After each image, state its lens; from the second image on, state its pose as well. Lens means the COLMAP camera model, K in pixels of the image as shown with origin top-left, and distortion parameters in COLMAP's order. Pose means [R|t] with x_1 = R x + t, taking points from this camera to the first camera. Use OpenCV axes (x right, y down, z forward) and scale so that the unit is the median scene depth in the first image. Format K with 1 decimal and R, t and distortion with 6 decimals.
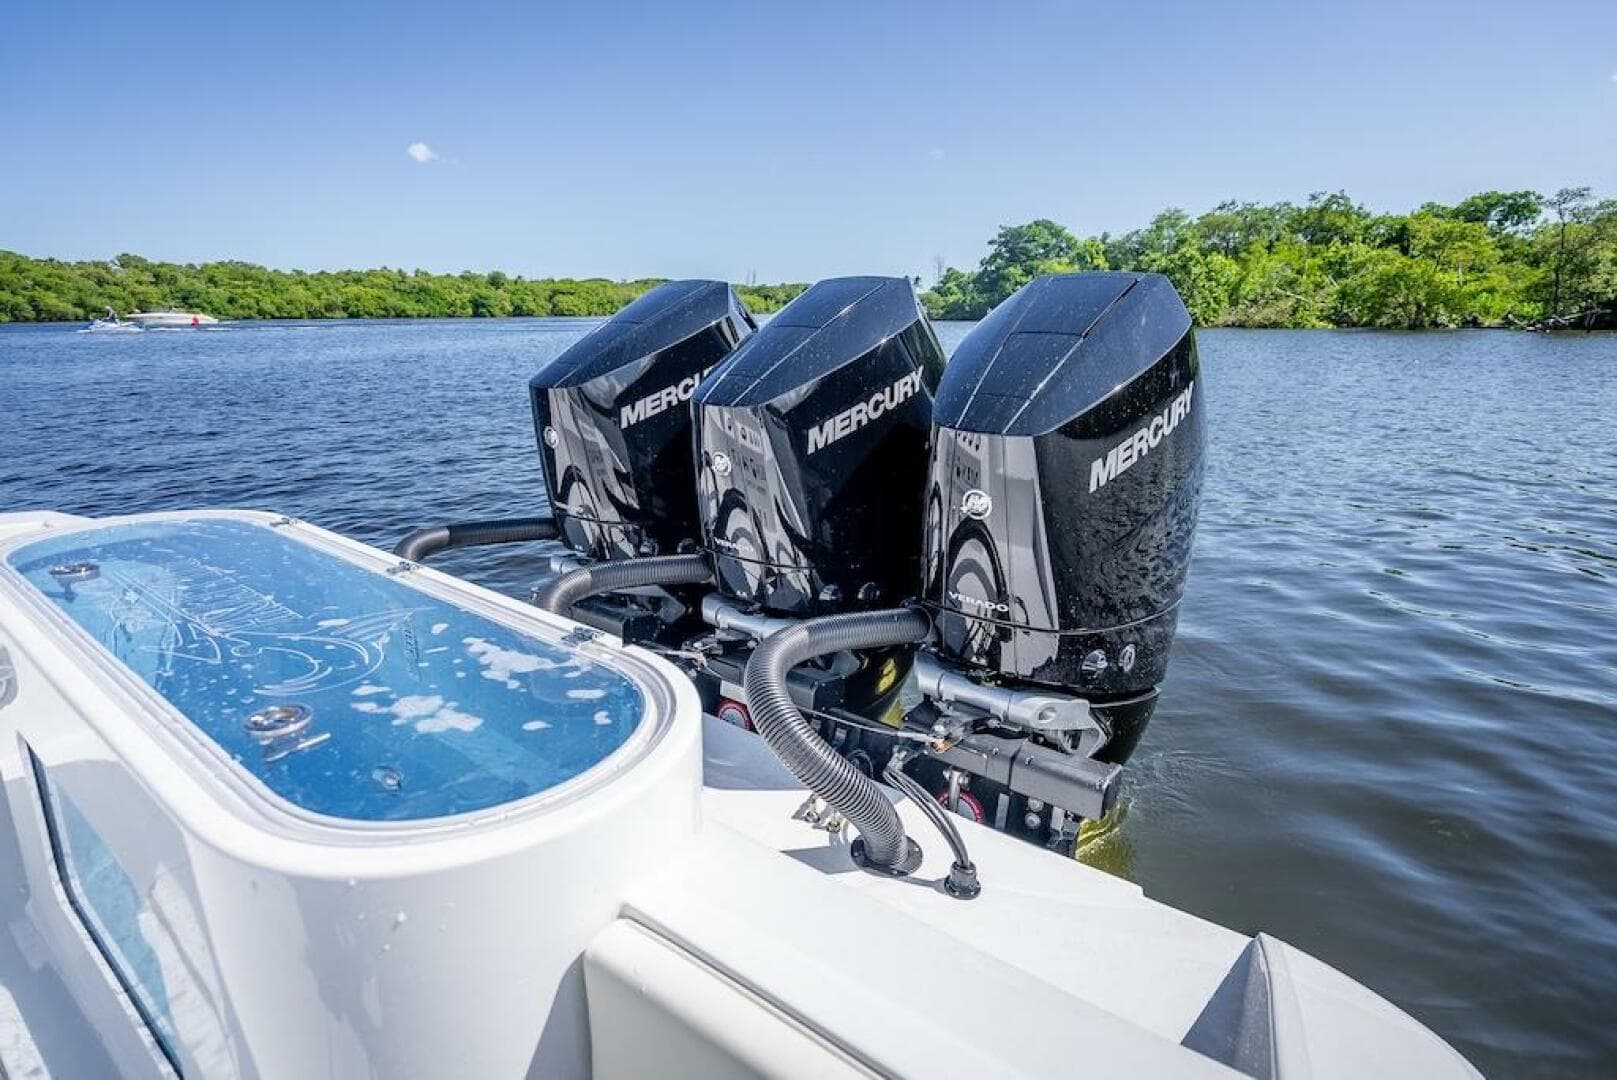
lens RADIAL K [[770.1, 0, 813.6], [0, 770.1, 539.1], [0, 0, 1]] dist [-0.001451, -0.000234]
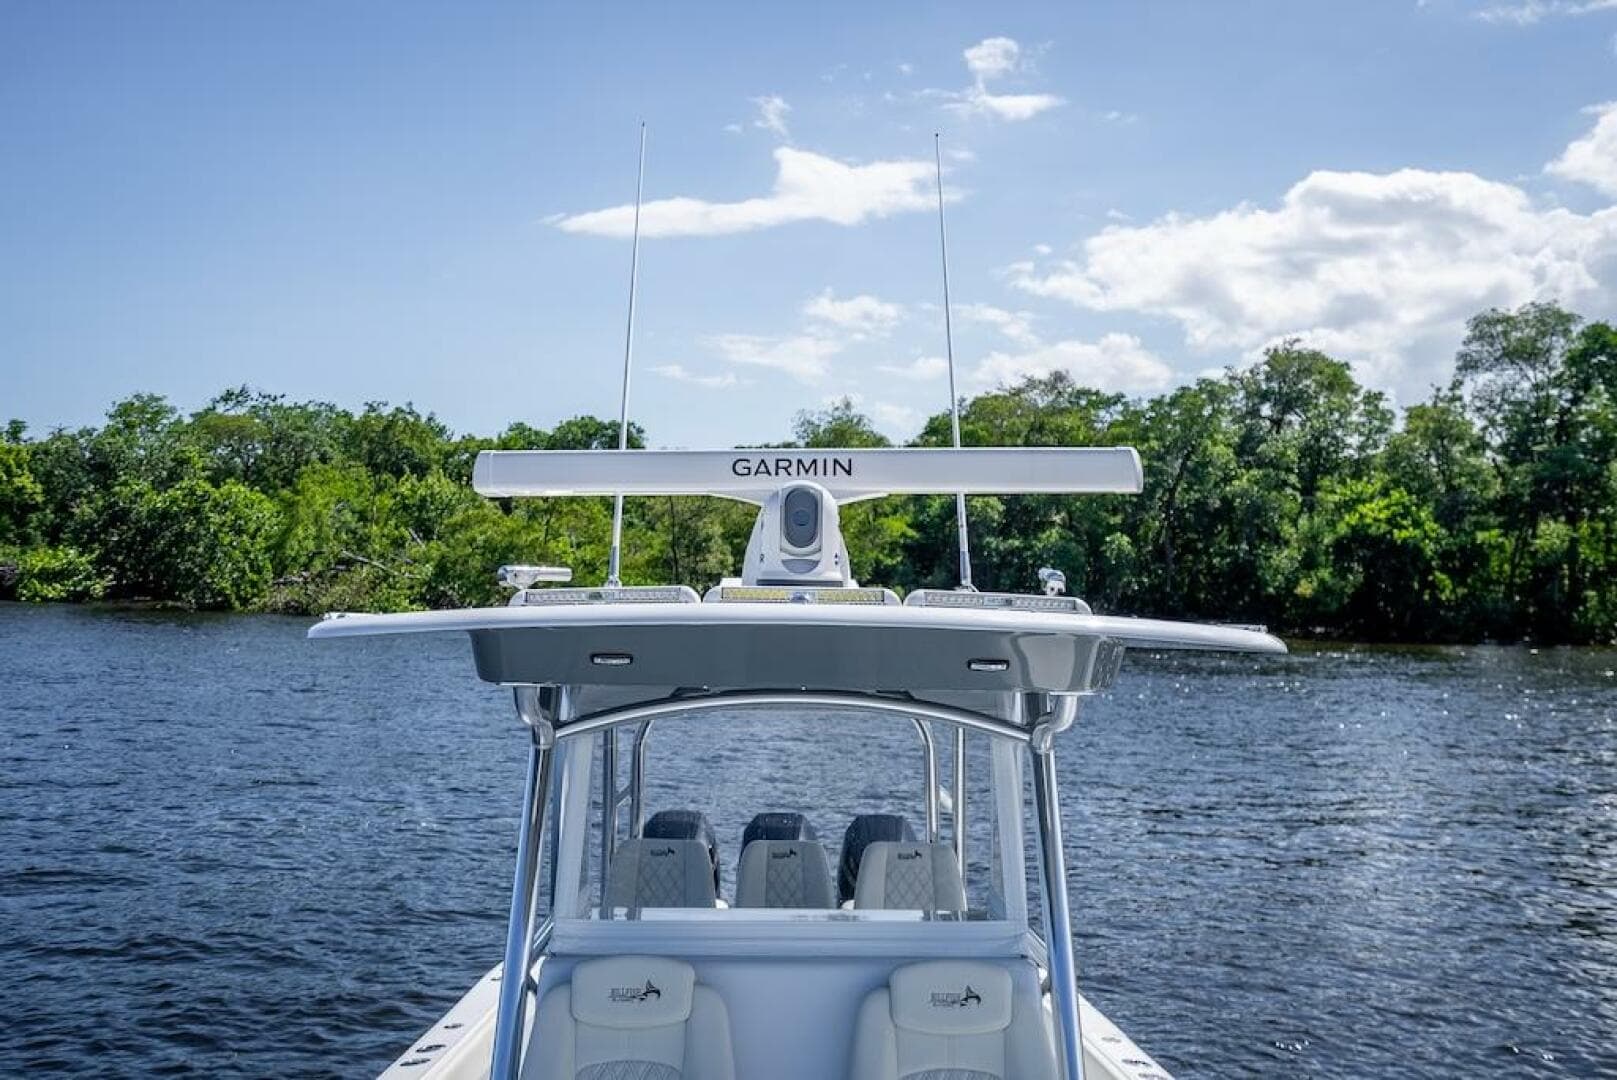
lens RADIAL K [[1663.3, 0, 801.9], [0, 1663.3, 541.6], [0, 0, 1]] dist [0.006555, -0.009917]
pose [[0.683191, 0.023956, 0.729847, -0.099466], [0.180845, 0.962777, -0.200885, 0.002048], [-0.707493, 0.269232, 0.653428, -0.110696]]
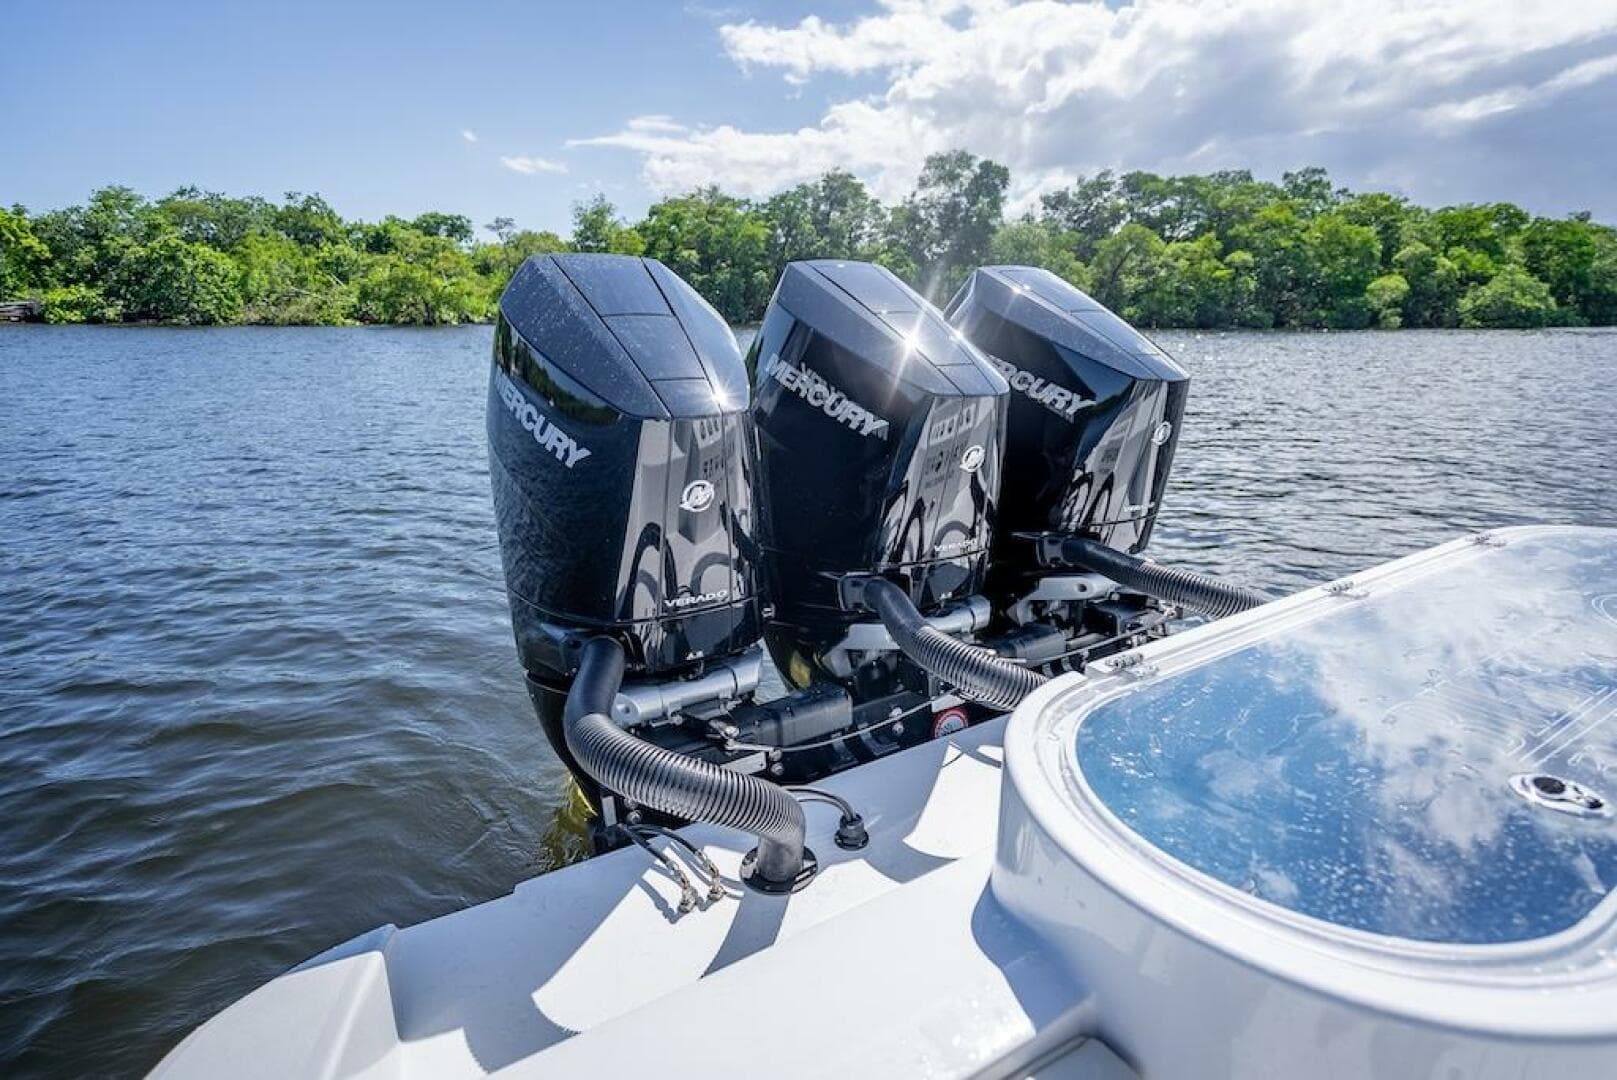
lens RADIAL K [[734.8, 0, 805.2], [0, 734.8, 540.0], [0, 0, 1]] dist [-0.003509, 0.000193]
pose [[0.414305, -0.262997, 0.871312, -0.028092], [0.248164, 0.953708, 0.169867, -0.006727], [-0.875652, 0.145852, 0.460392, 0.023723]]
